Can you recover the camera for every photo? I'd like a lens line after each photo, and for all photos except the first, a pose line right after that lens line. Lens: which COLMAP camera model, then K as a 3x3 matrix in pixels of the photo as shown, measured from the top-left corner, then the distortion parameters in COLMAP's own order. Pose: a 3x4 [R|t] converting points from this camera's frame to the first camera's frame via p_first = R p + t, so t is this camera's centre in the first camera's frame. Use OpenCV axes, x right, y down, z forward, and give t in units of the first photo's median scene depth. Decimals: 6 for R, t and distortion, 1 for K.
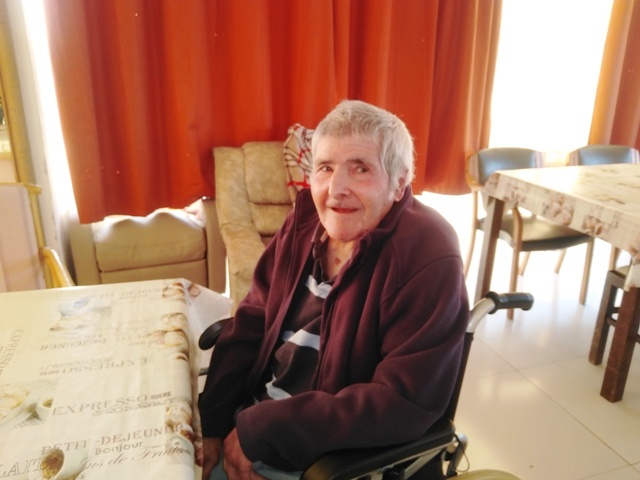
lens RADIAL K [[508.5, 0, 318.2], [0, 508.5, 252.6], [0, 0, 1]] dist [-0.001915, -0.005168]
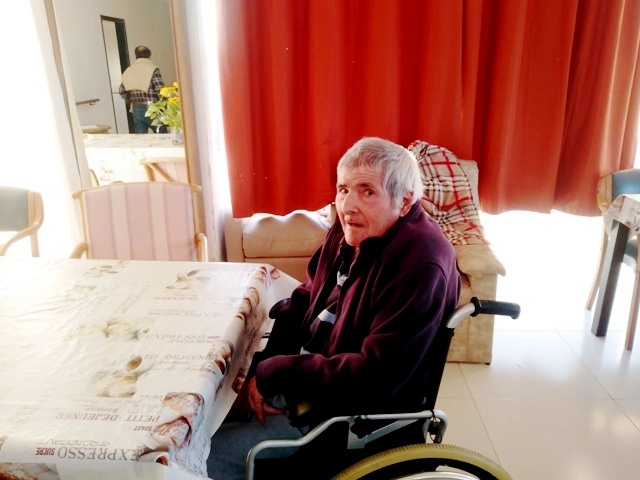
lens RADIAL K [[498.4, 0, 320.0], [0, 498.4, 240.0], [0, 0, 1]] dist [0.083908, -0.002560]
pose [[0.942931, 0.087093, -0.321398, 0.307725], [-0.098349, 0.994972, -0.018920, -0.000047], [0.318134, 0.049449, 0.946755, -0.207620]]
